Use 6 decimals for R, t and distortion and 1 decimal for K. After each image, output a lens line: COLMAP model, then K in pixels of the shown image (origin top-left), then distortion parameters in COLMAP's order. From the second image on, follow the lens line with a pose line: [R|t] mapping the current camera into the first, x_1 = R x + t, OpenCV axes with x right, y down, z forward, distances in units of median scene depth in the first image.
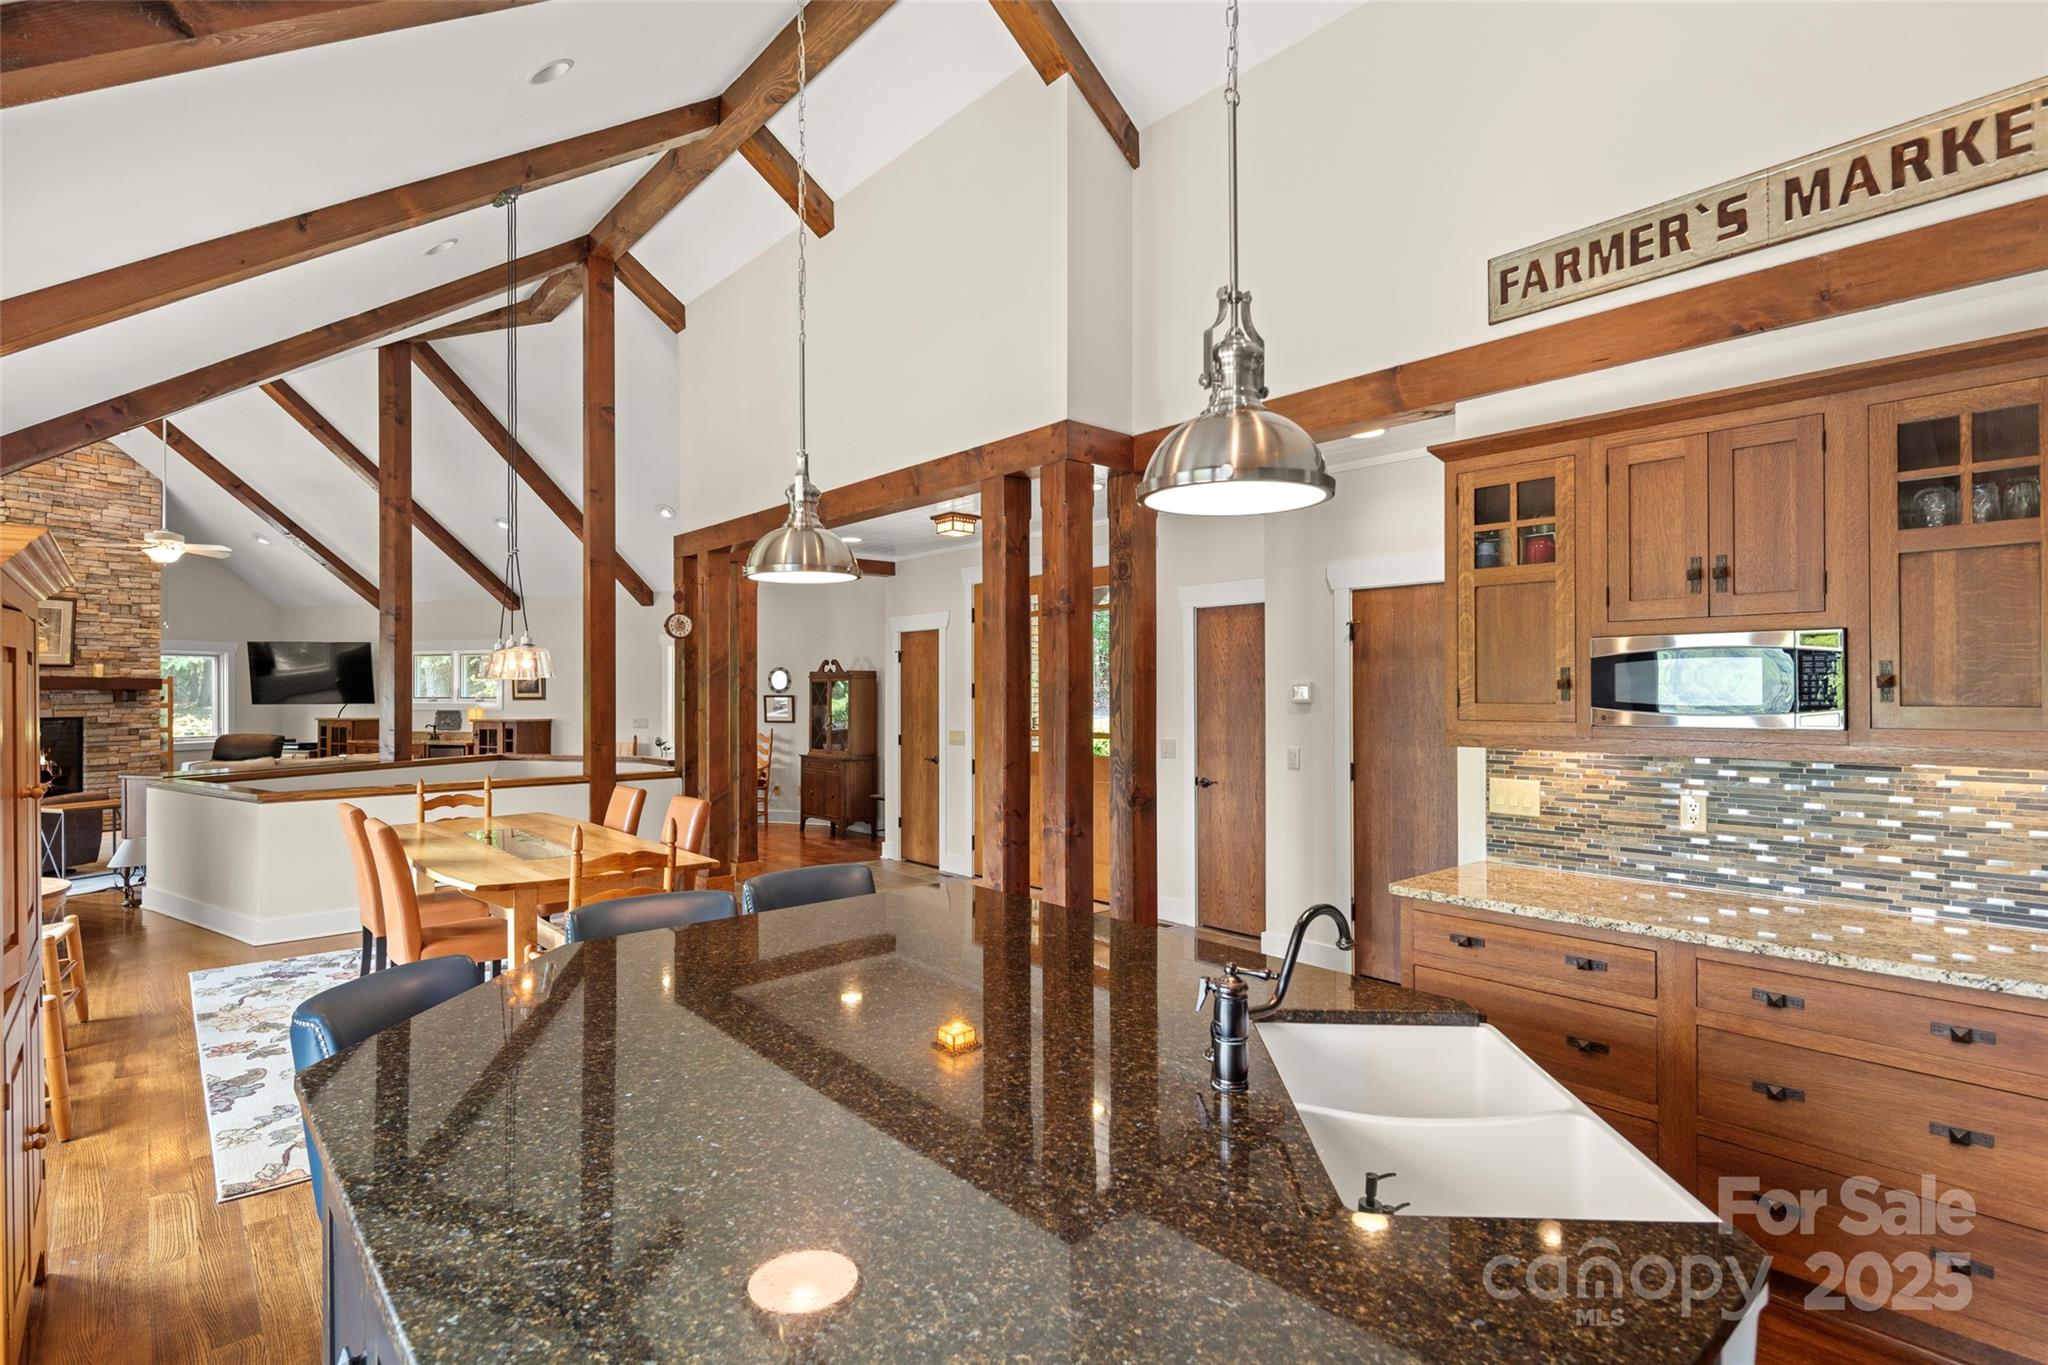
lens RADIAL K [[1001.2, 0, 1036.7], [0, 1001.2, 687.3], [0, 0, 1]] dist [0.005726, -0.005512]
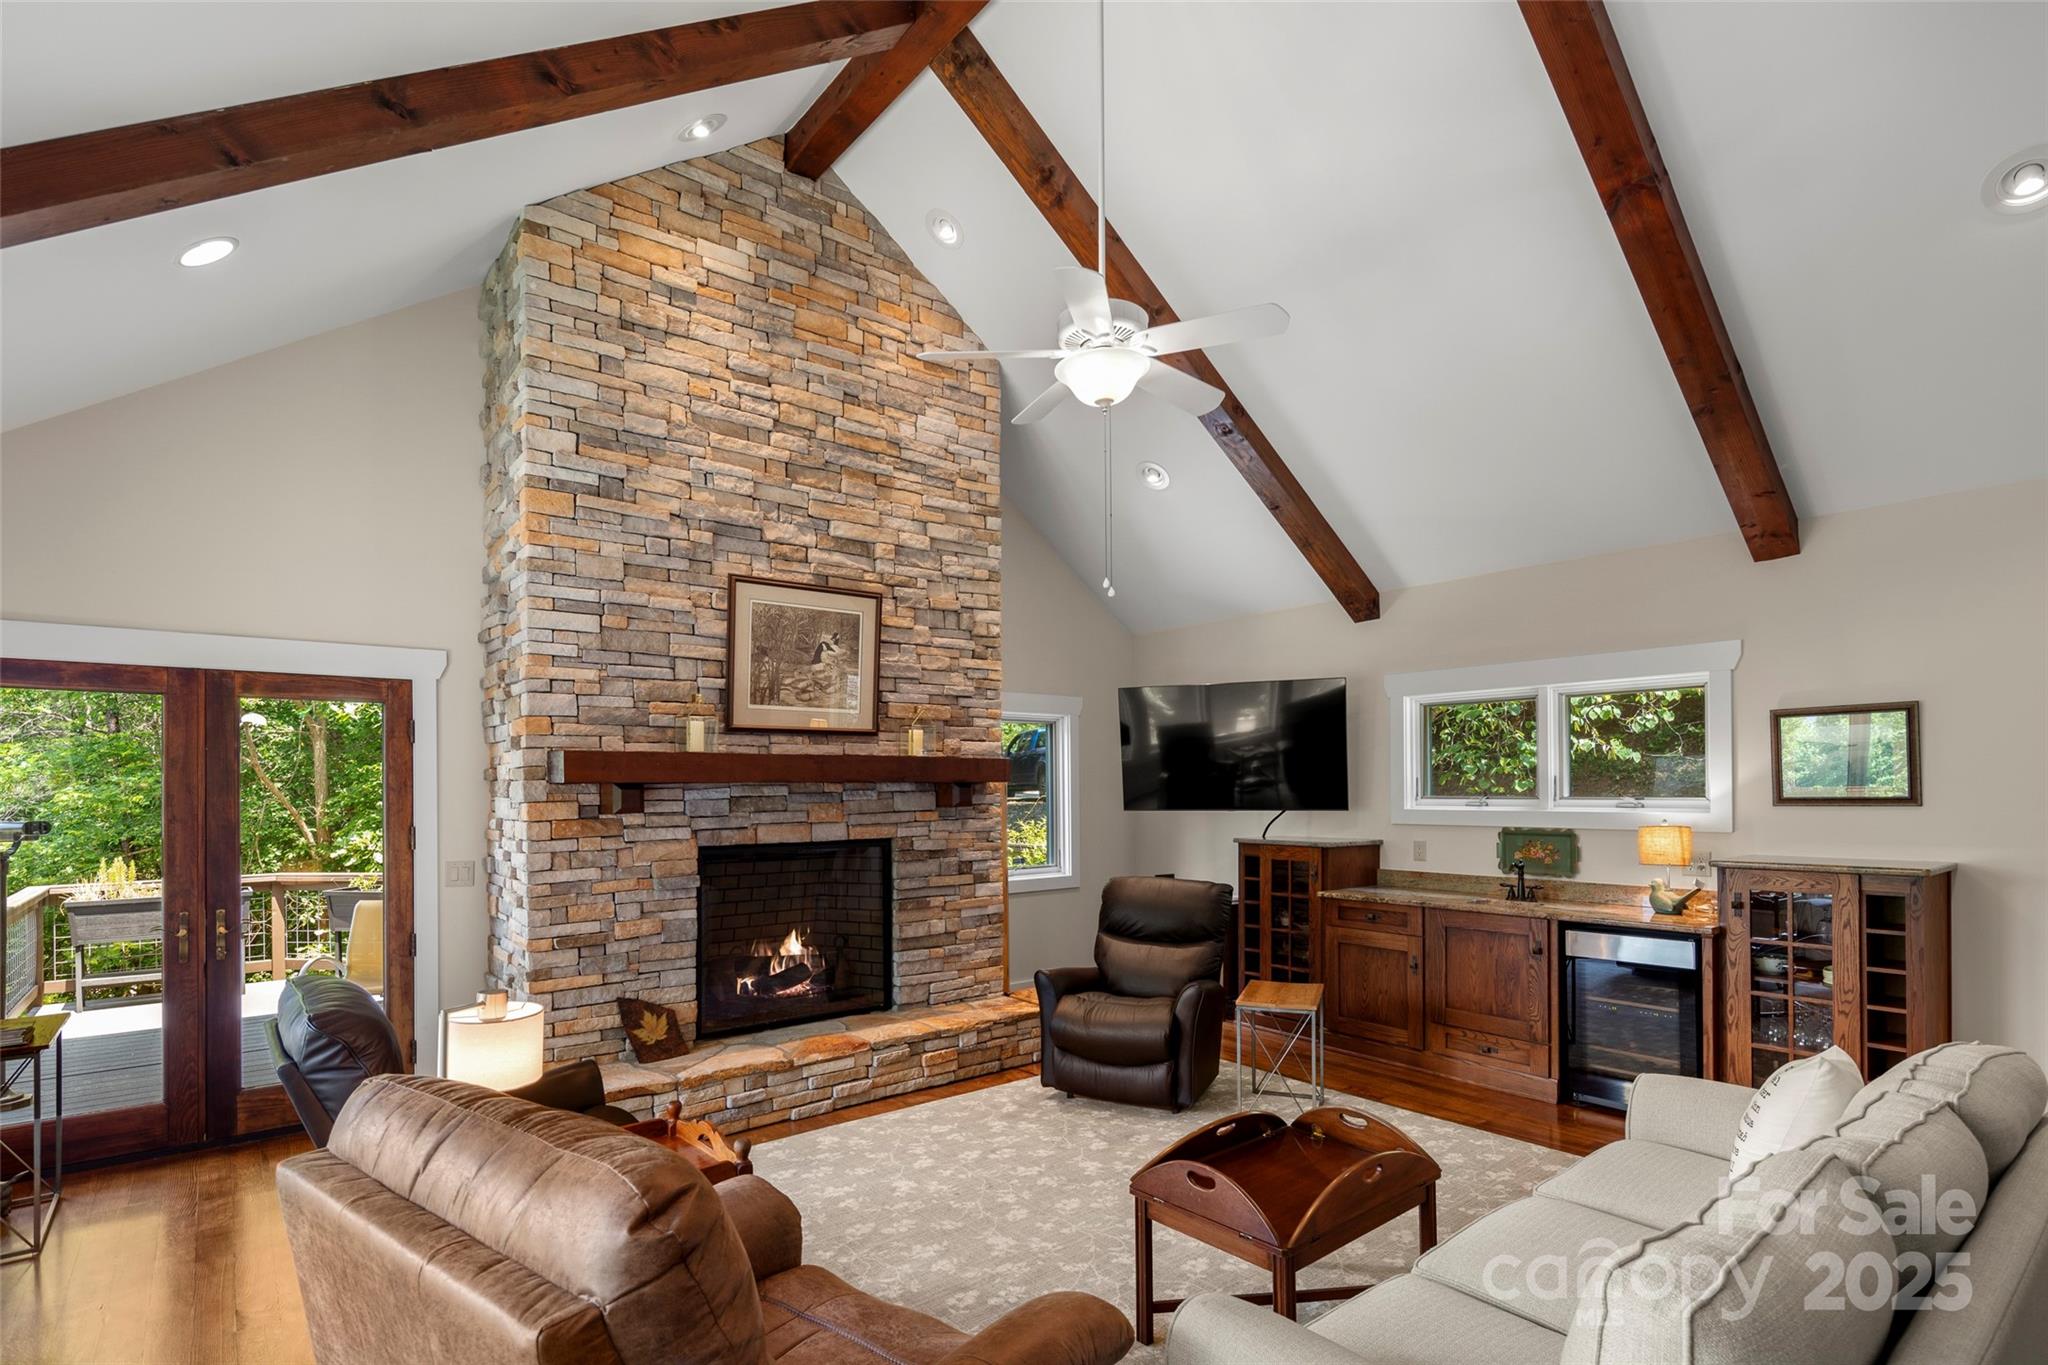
lens RADIAL K [[1001.2, 0, 1025.2], [0, 1001.2, 784.5], [0, 0, 1]] dist [0.005726, -0.005512]
pose [[0.838669, -0.005529, -0.544614, -0.644526], [0.006931, 0.999976, 0.000521, 0.003481], [0.544598, -0.004212, 0.838687, 0.638889]]
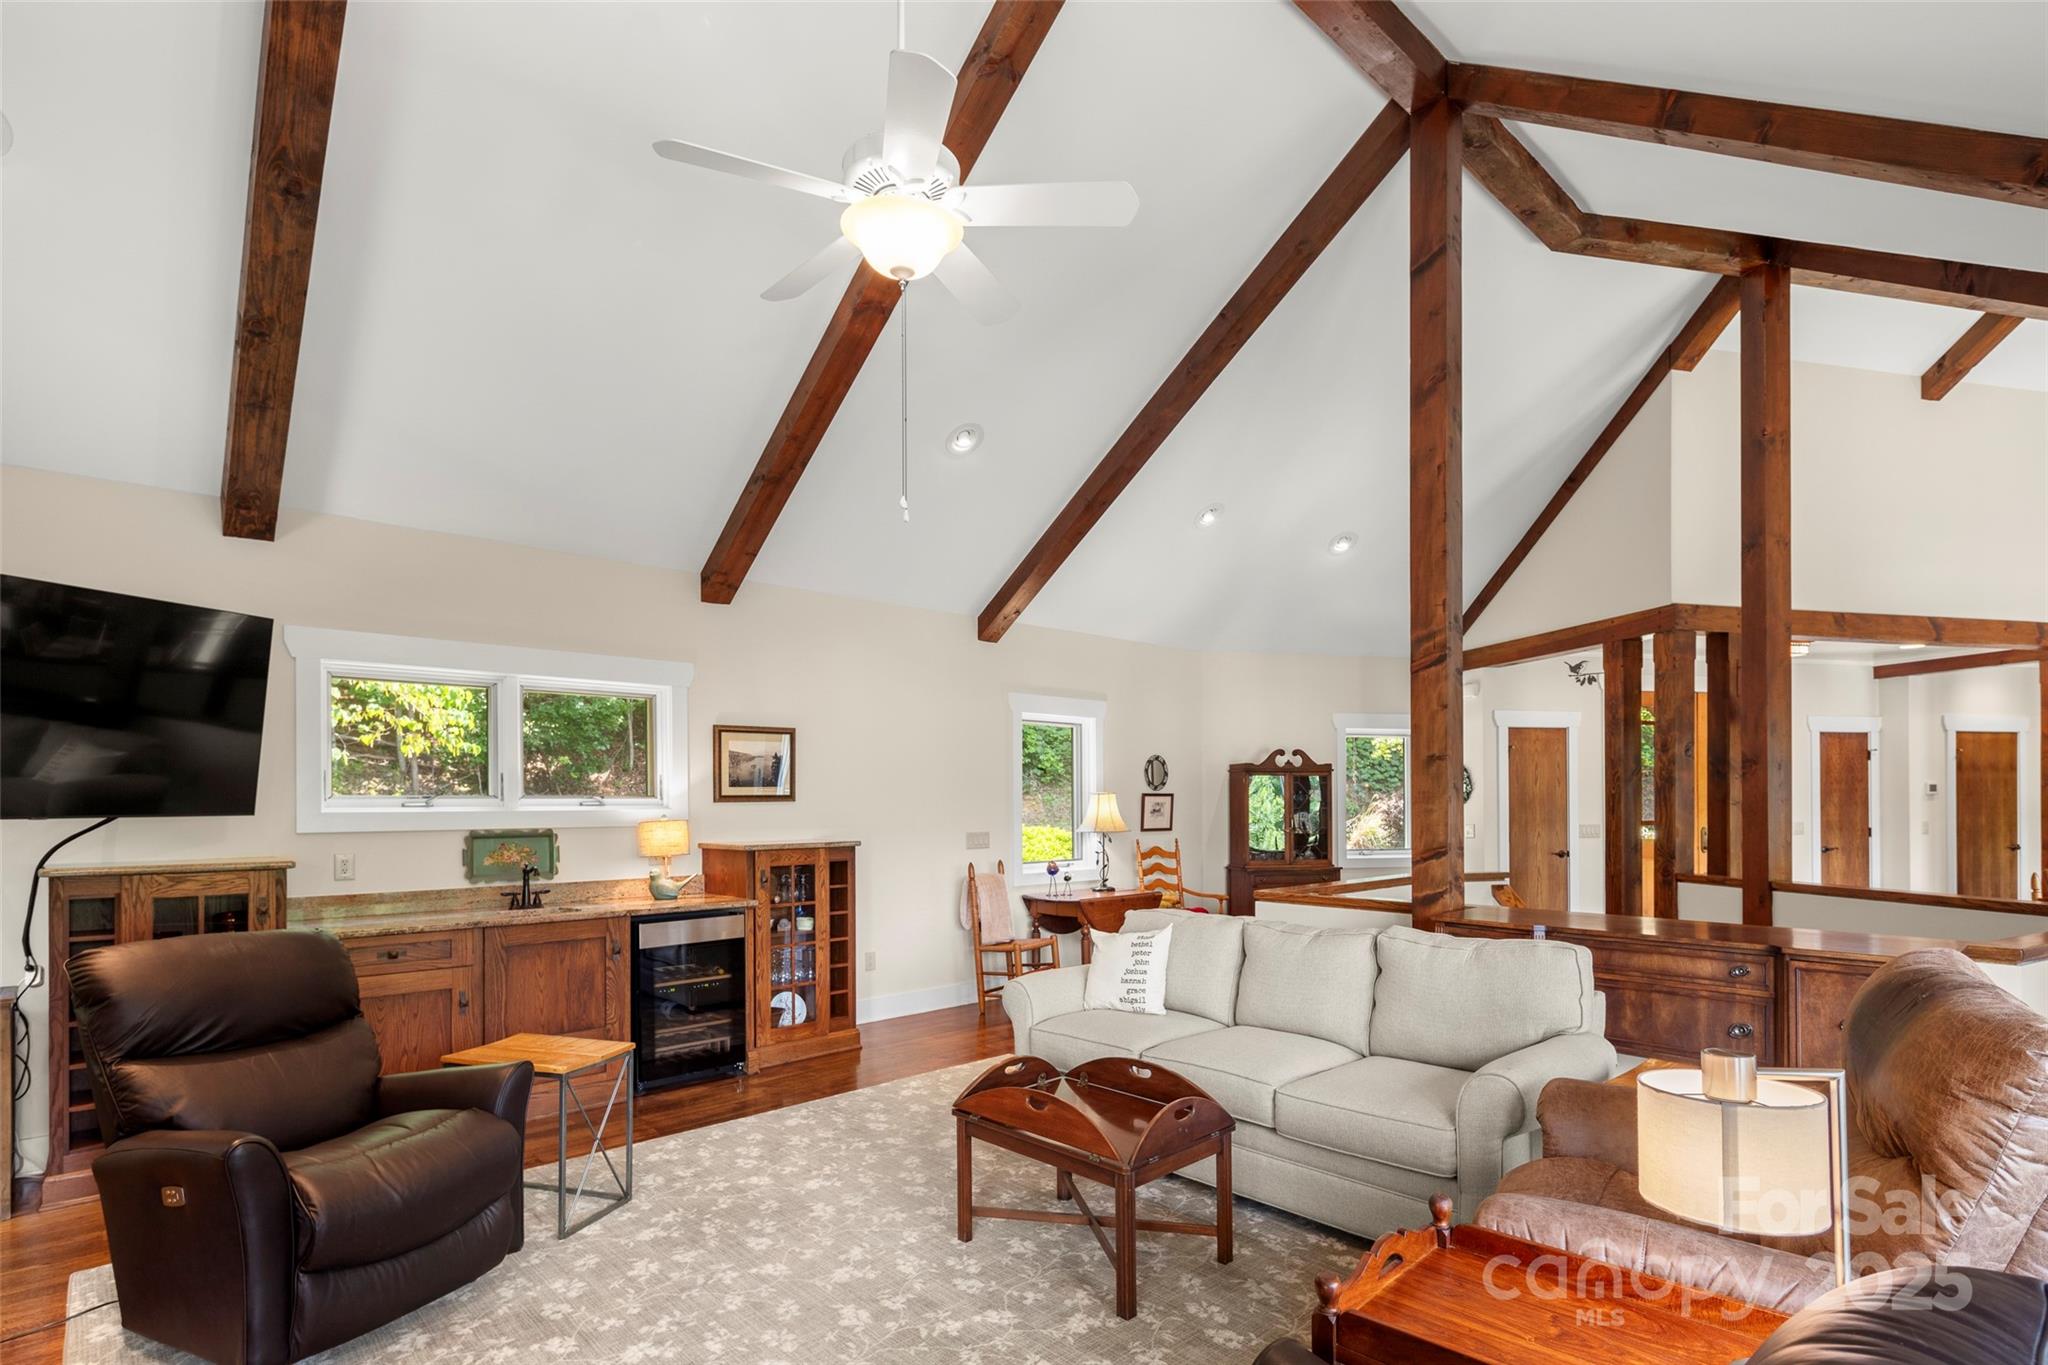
lens RADIAL K [[1001.2, 0, 1018.2], [0, 1001.2, 798.2], [0, 0, 1]] dist [0.005726, -0.005512]
pose [[0.479605, 0.001941, 0.877482, -0.997308], [-0.001663, 0.999998, -0.001303, 0.013266], [-0.877483, -0.000835, 0.479607, 0.775347]]
